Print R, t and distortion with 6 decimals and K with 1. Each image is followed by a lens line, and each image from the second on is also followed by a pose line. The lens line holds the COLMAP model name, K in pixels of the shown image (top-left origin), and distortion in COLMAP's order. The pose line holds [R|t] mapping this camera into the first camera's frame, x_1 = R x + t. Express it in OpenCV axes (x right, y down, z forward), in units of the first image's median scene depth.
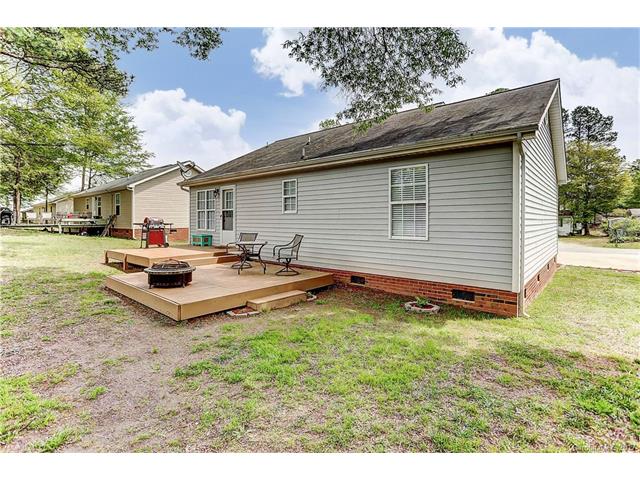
lens RADIAL K [[310.1, 0, 322.9], [0, 310.1, 219.0], [0, 0, 1]] dist [-0.032769, 0.013300]
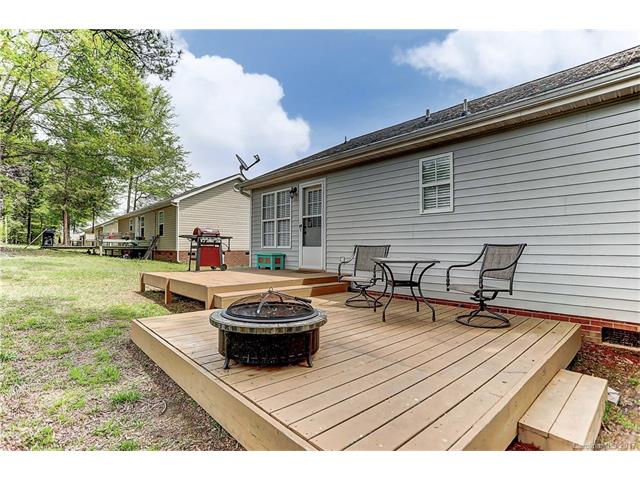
lens RADIAL K [[310.1, 0, 323.6], [0, 310.1, 242.6], [0, 0, 1]] dist [-0.032769, 0.013300]
pose [[0.994097, 0.003369, -0.108446, -0.194269], [-0.005087, 0.999866, -0.015563, 0.036379], [0.108379, 0.016023, 0.993980, 0.305231]]
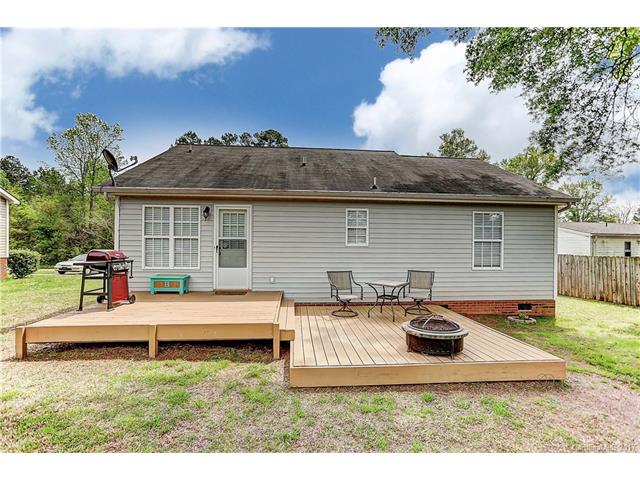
lens RADIAL K [[310.1, 0, 317.2], [0, 310.1, 240.4], [0, 0, 1]] dist [-0.032769, 0.013300]
pose [[0.713270, 0.007791, 0.700846, -0.622610], [-0.012622, 0.999919, 0.001730, -0.026704], [-0.700776, -0.010080, 0.713311, 0.335473]]
